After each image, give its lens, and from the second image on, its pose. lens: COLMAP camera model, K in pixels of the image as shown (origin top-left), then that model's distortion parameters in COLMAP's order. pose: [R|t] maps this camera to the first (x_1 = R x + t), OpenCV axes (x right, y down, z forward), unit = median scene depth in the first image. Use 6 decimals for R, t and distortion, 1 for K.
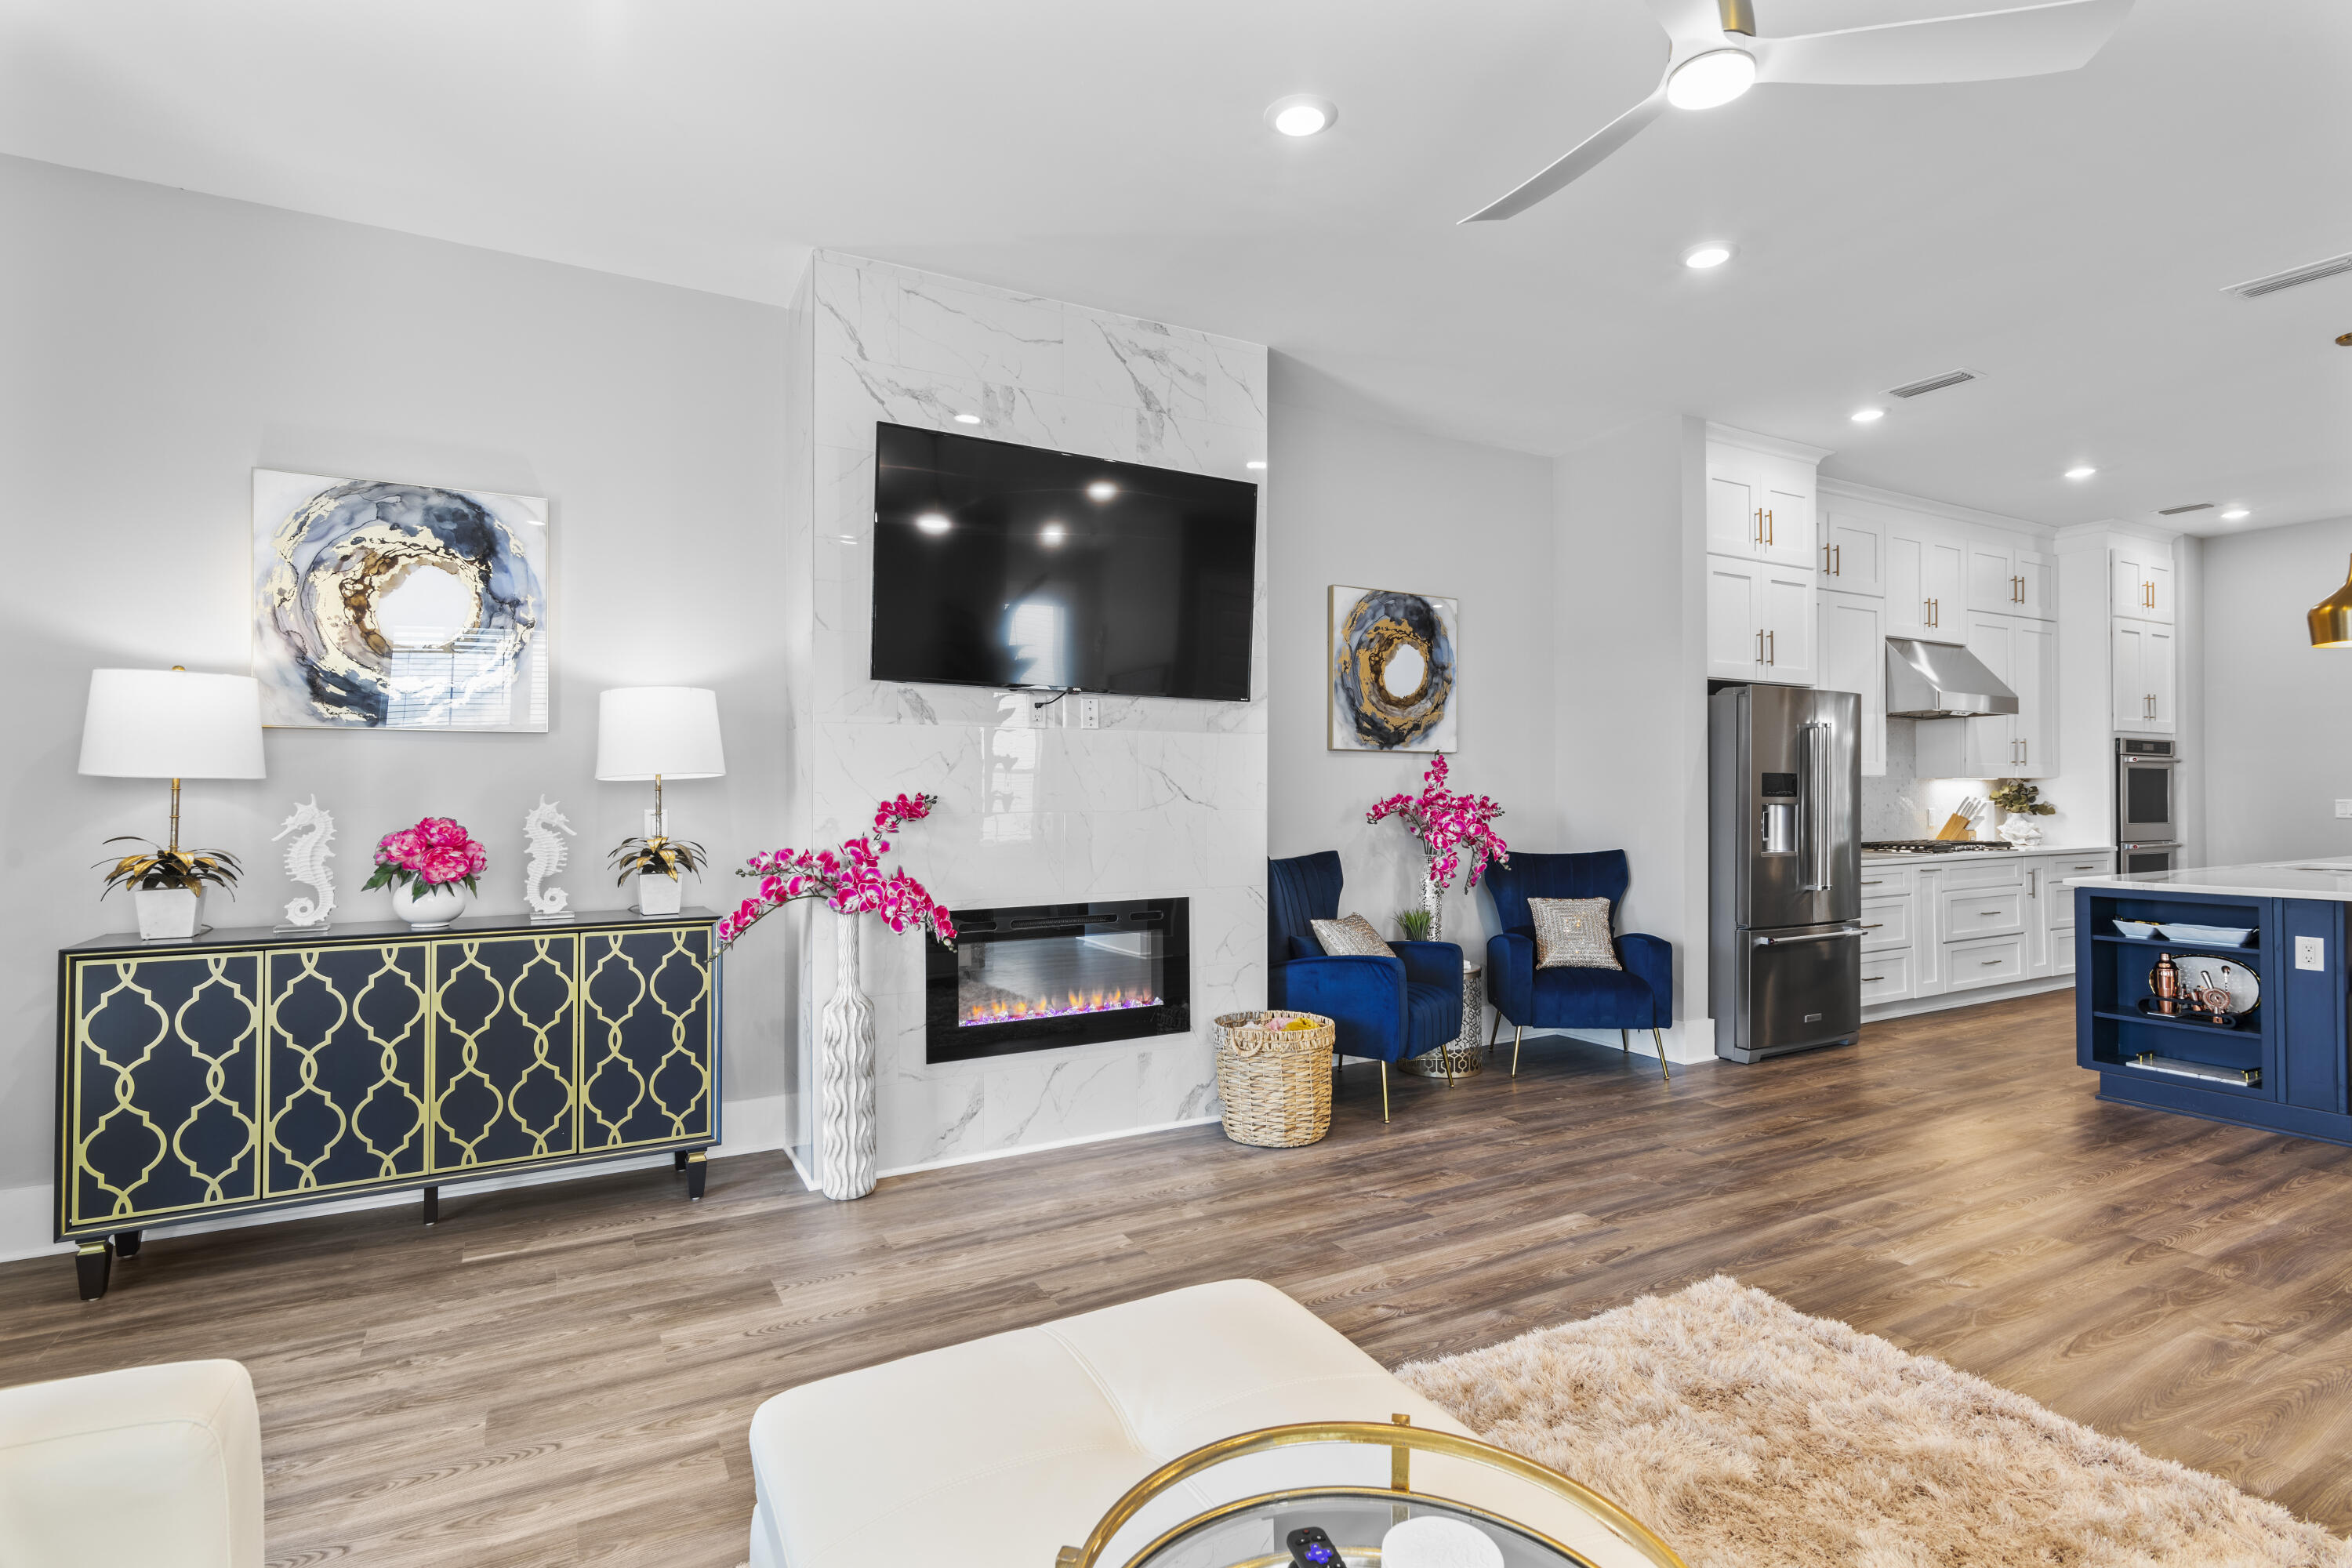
lens RADIAL K [[1151.2, 0, 1170.8], [0, 1151.2, 781.2], [0, 0, 1]] dist [0.004077, -0.000295]
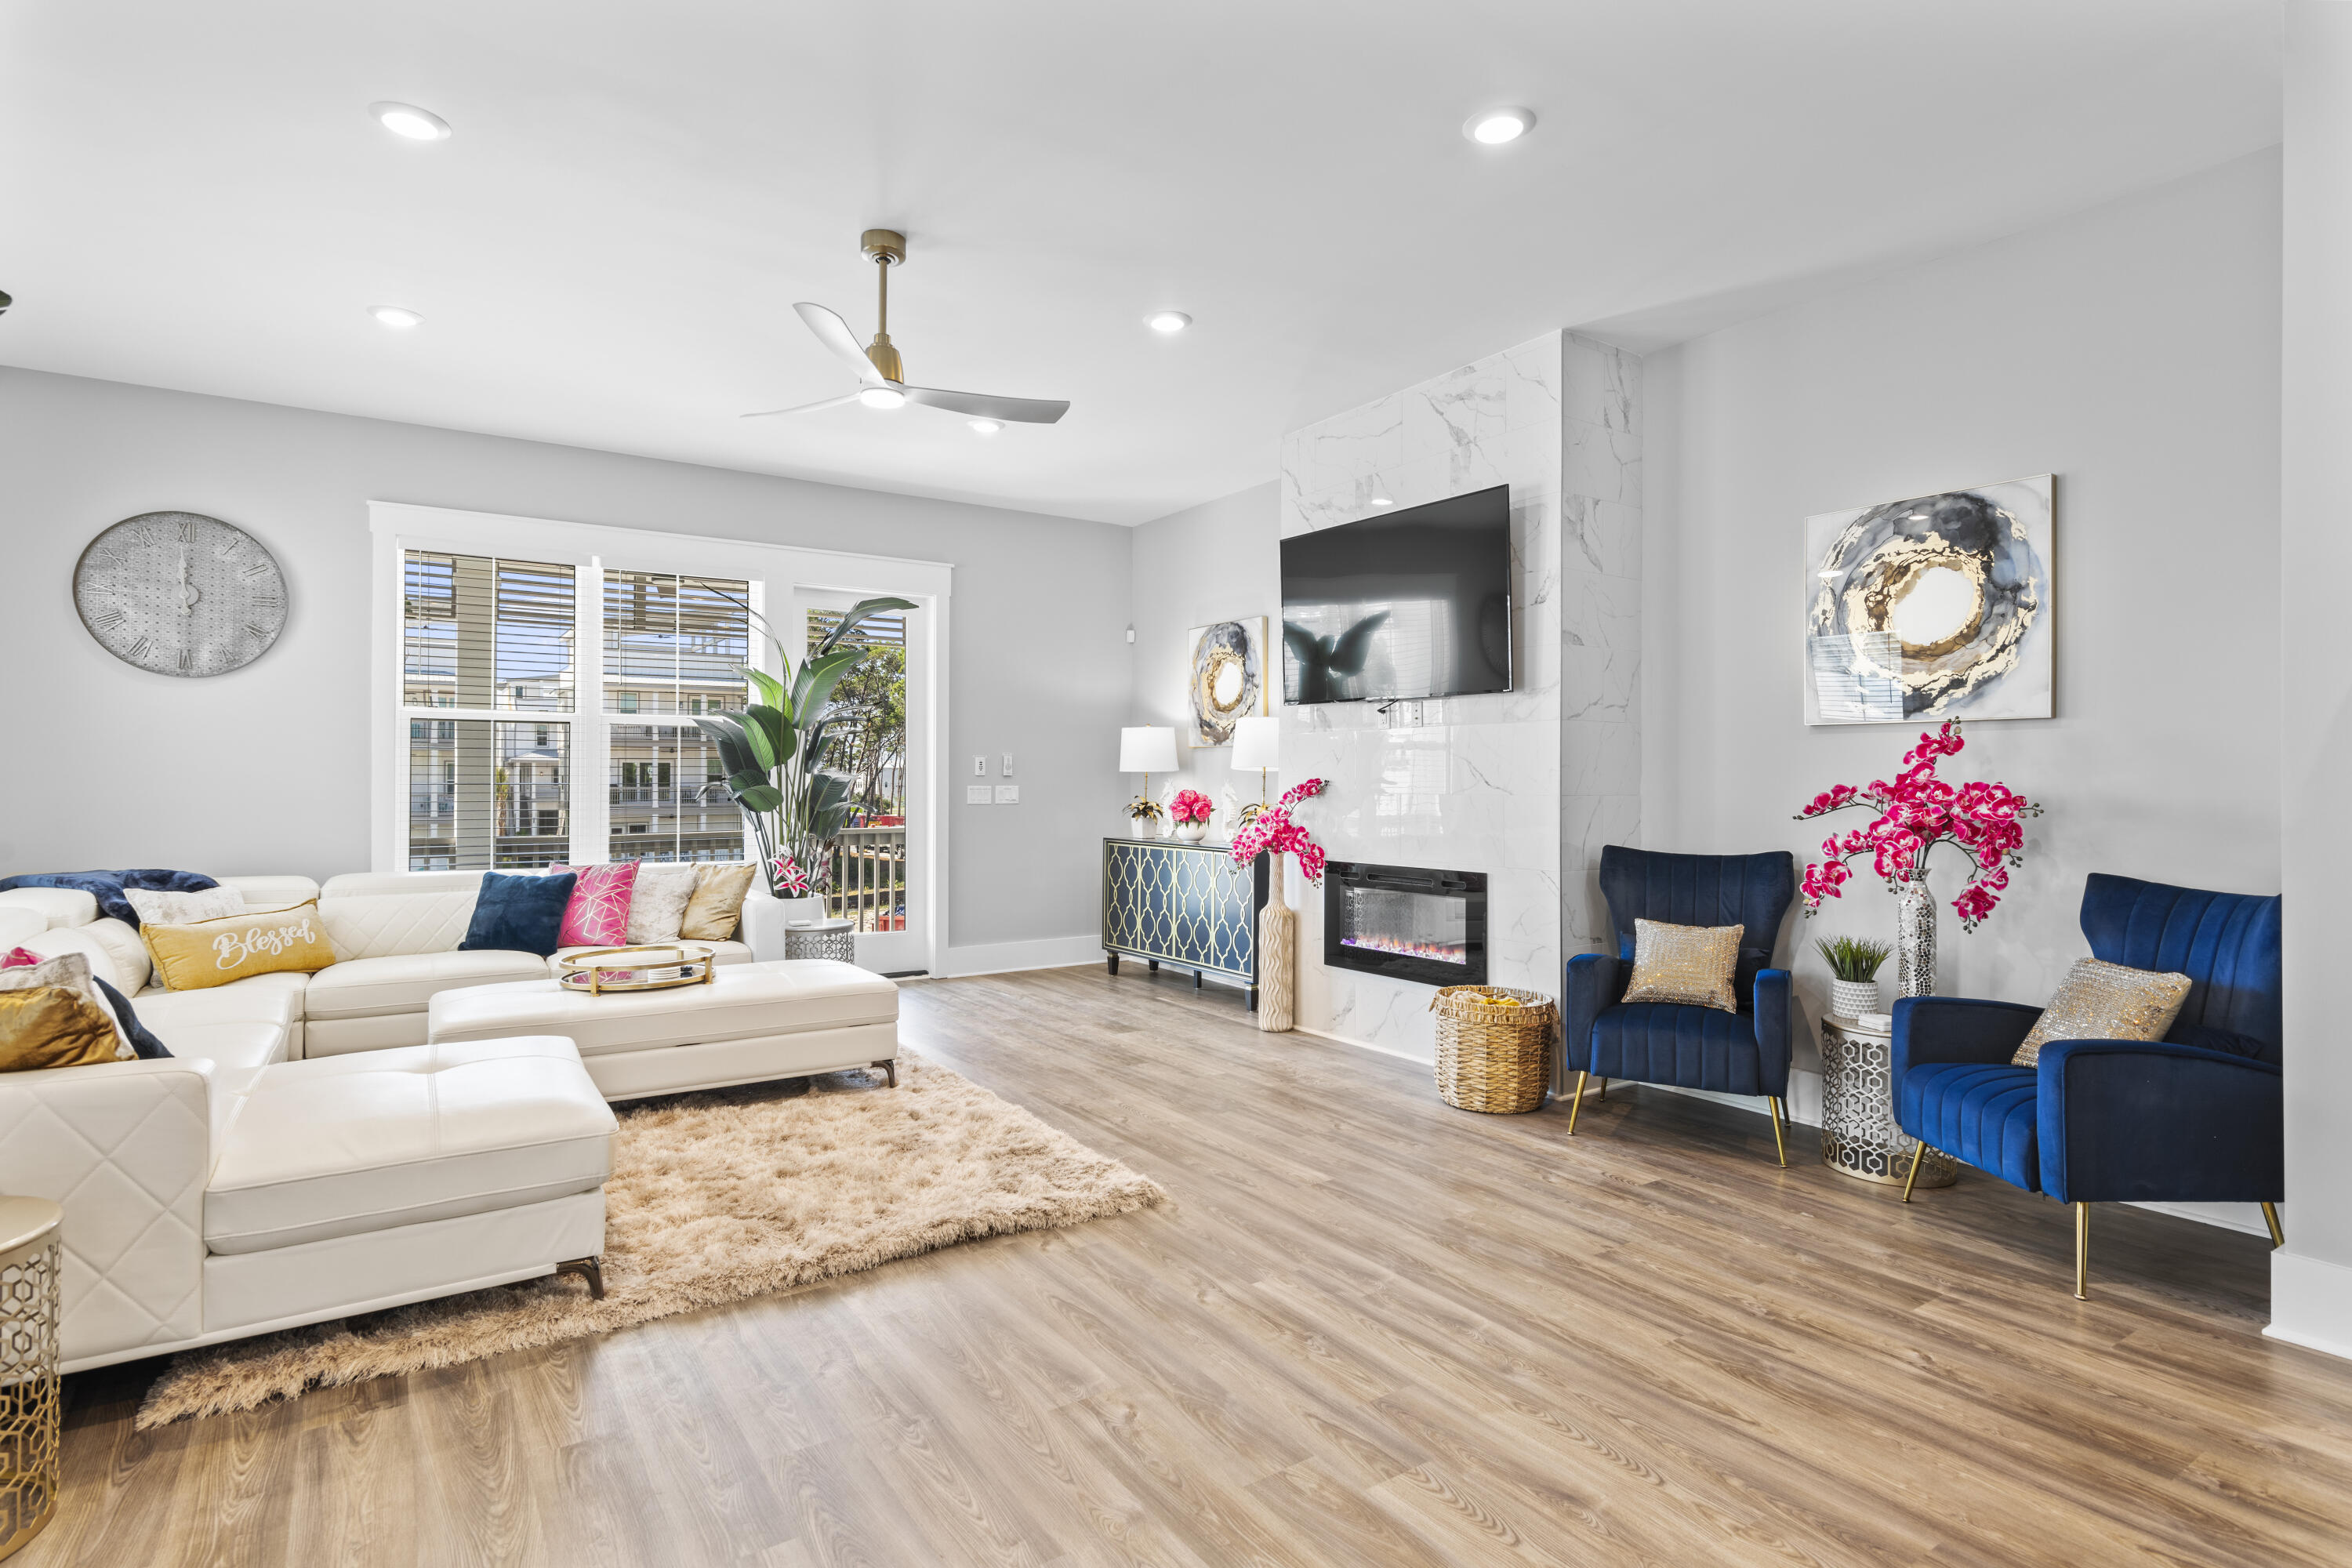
lens RADIAL K [[1181.4, 0, 1170.5], [0, 1181.4, 773.0], [0, 0, 1]] dist [0.006192, 0.000710]
pose [[0.083157, -0.004948, -0.996524, 0.920202], [0.006856, 0.999967, -0.004393, 0.005981], [0.996513, -0.006467, 0.083188, 0.497442]]
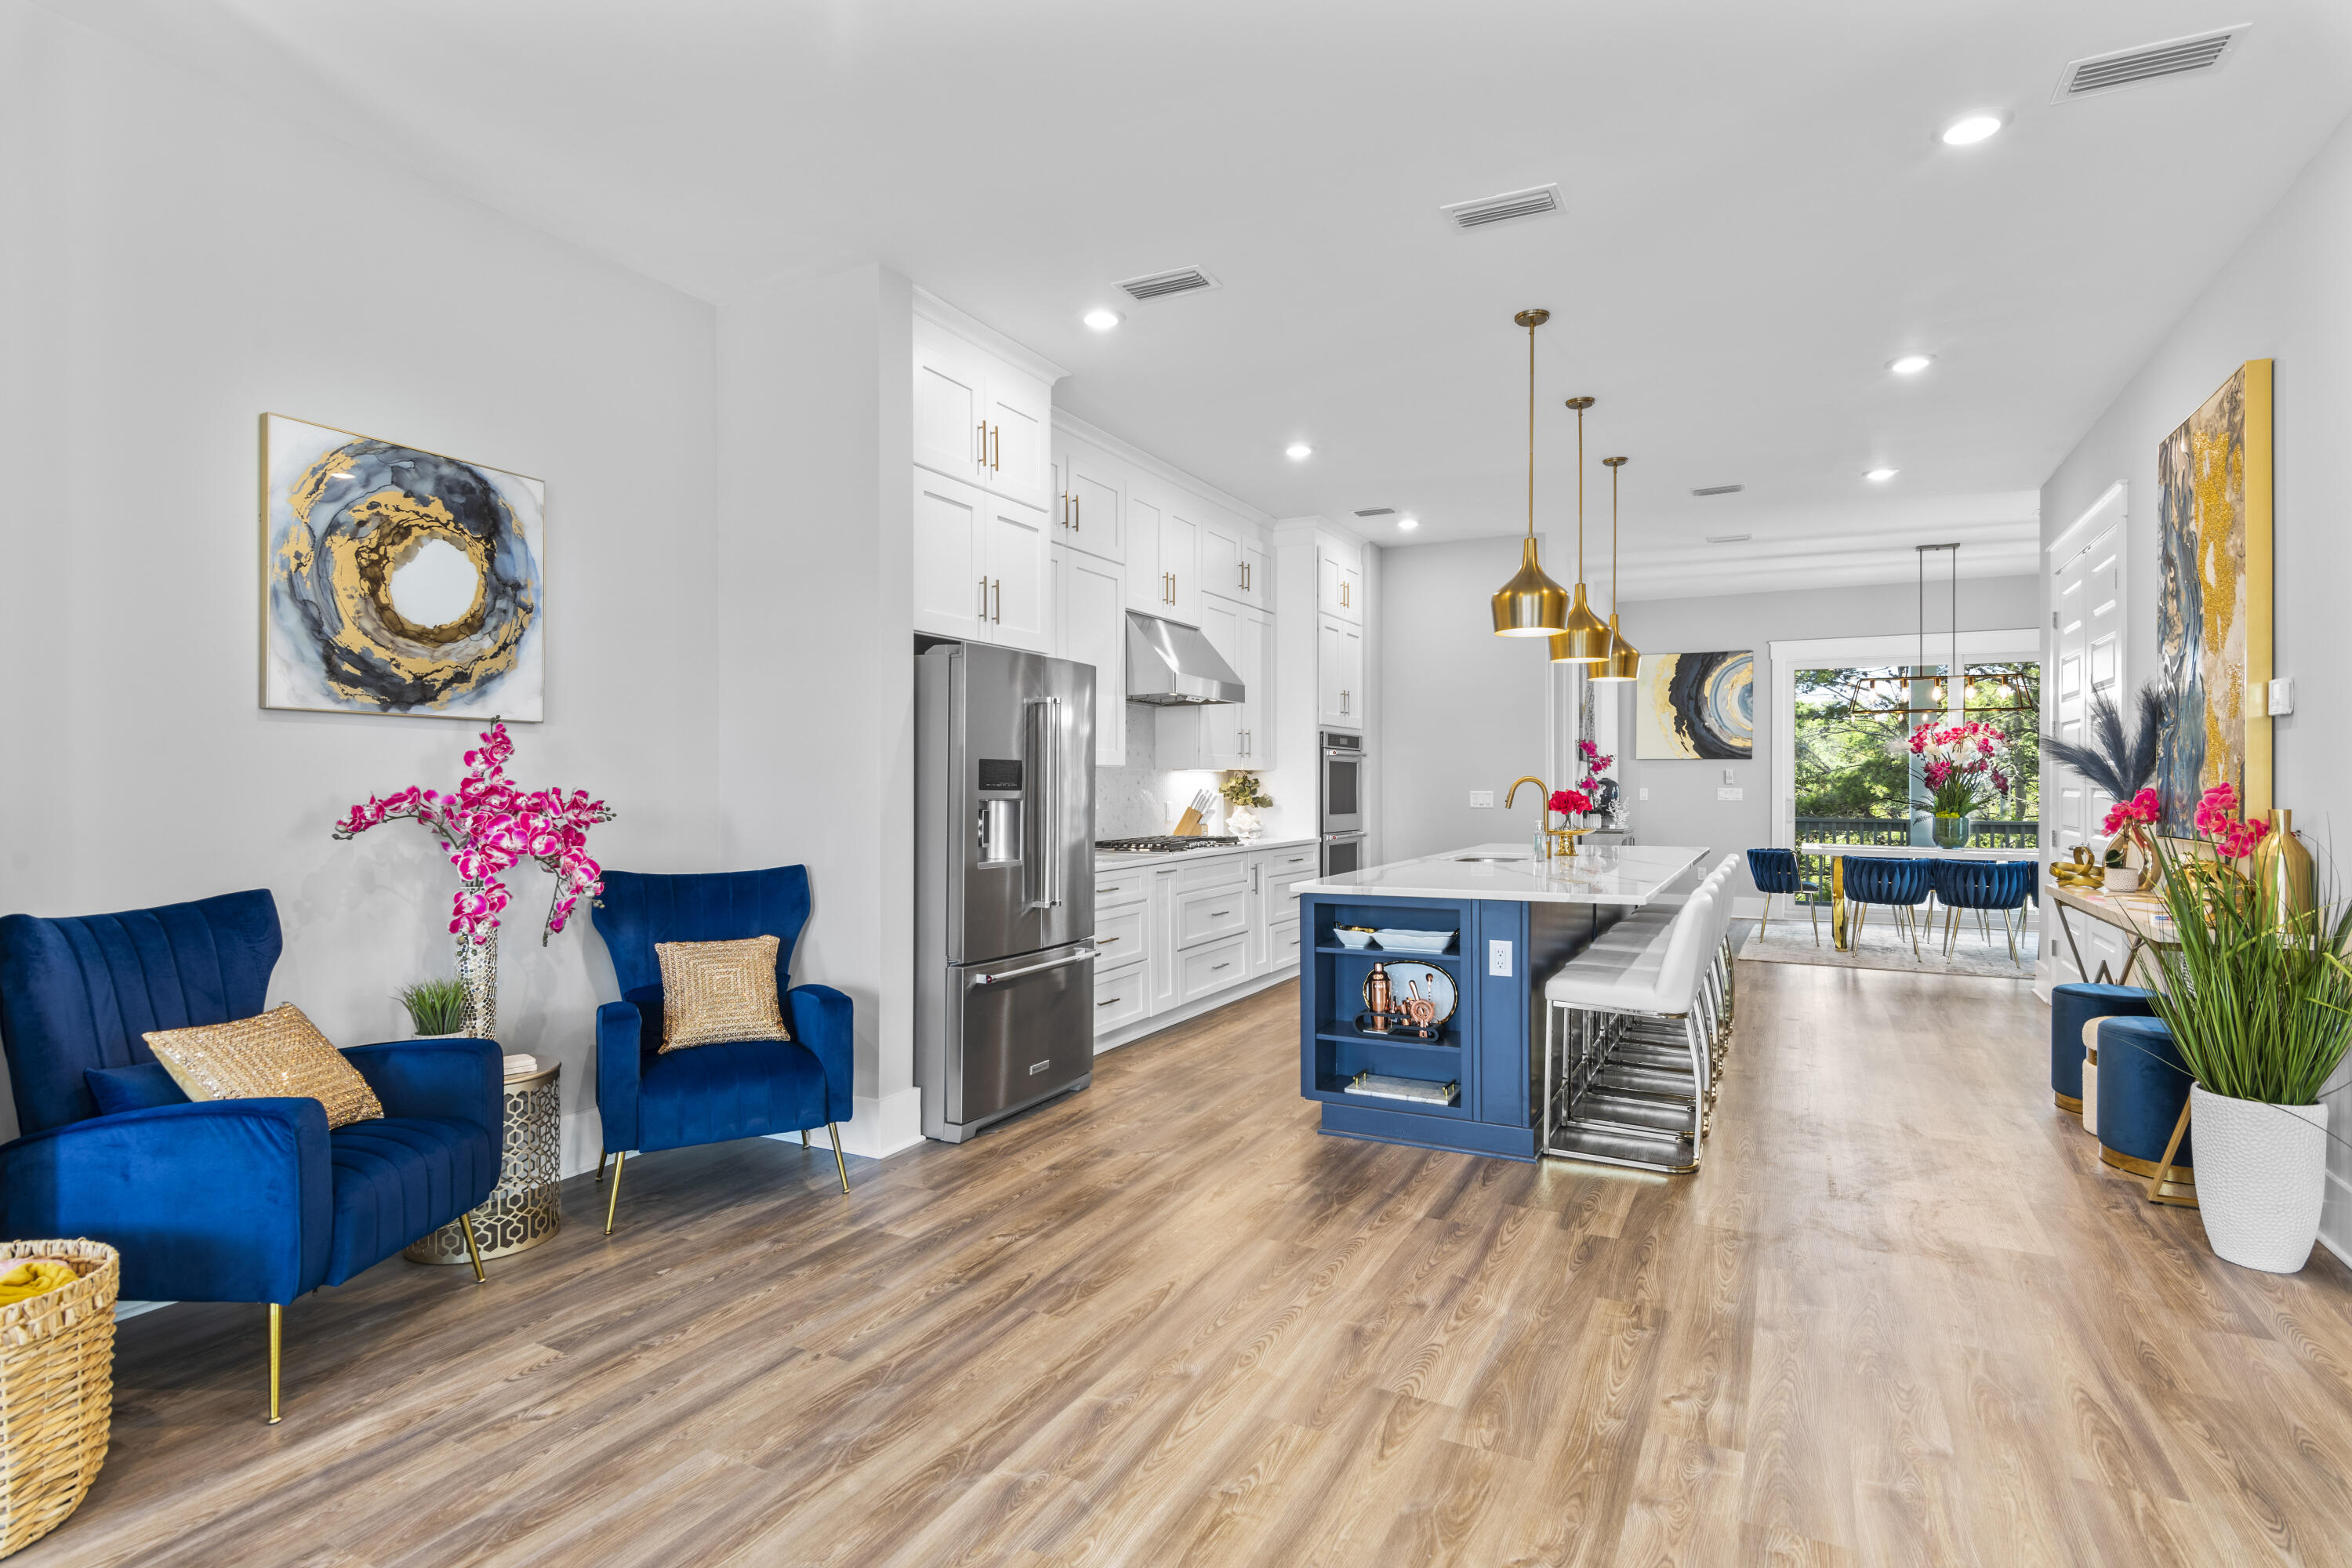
lens RADIAL K [[1191.1, 0, 1173.0], [0, 1191.1, 784.9], [0, 0, 1]] dist [0.008441, 0.000341]
pose [[0.836280, -0.000012, 0.548302, 0.190140], [-0.005180, 0.999955, 0.007922, 0.003061], [-0.548278, -0.009465, 0.836243, 0.273187]]
